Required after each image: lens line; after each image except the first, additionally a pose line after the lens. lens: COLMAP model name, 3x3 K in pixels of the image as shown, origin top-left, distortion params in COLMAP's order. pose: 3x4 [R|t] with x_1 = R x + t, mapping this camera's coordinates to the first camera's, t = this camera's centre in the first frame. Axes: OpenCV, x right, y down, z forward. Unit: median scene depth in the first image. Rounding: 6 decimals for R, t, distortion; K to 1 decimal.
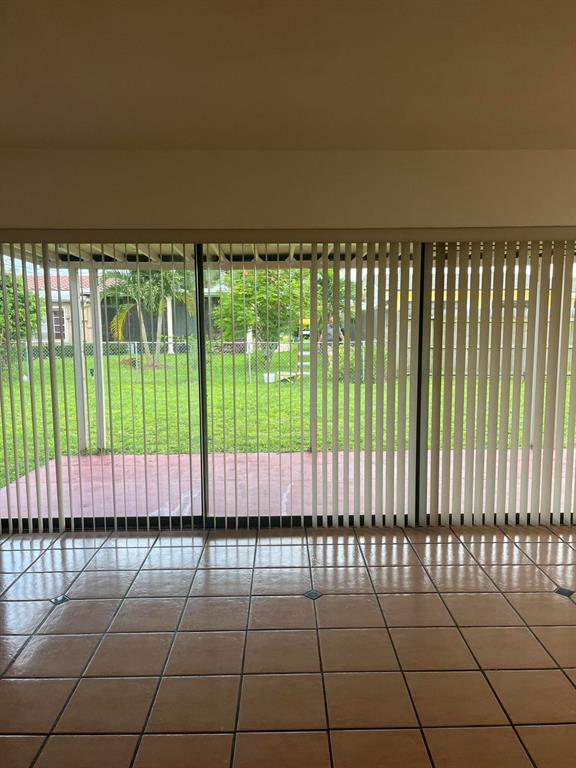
lens RADIAL K [[580.3, 0, 288.0], [0, 580.3, 390.6], [0, 0, 1]] dist [0.054817, -0.082575]
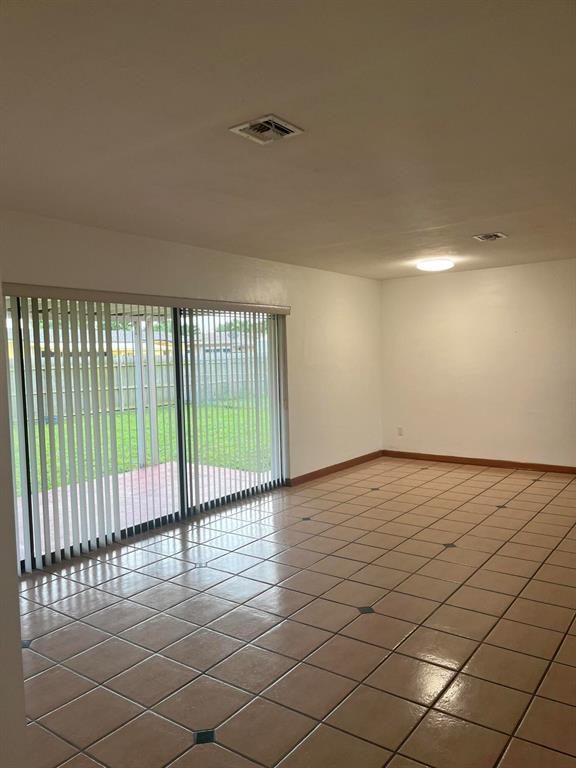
lens RADIAL K [[580.3, 0, 292.3], [0, 580.3, 387.9], [0, 0, 1]] dist [0.054817, -0.082575]
pose [[0.602751, -0.064906, 0.795285, -0.446843], [0.134755, 0.990650, -0.021281, 0.000812], [-0.786468, 0.119996, 0.605862, -0.015300]]
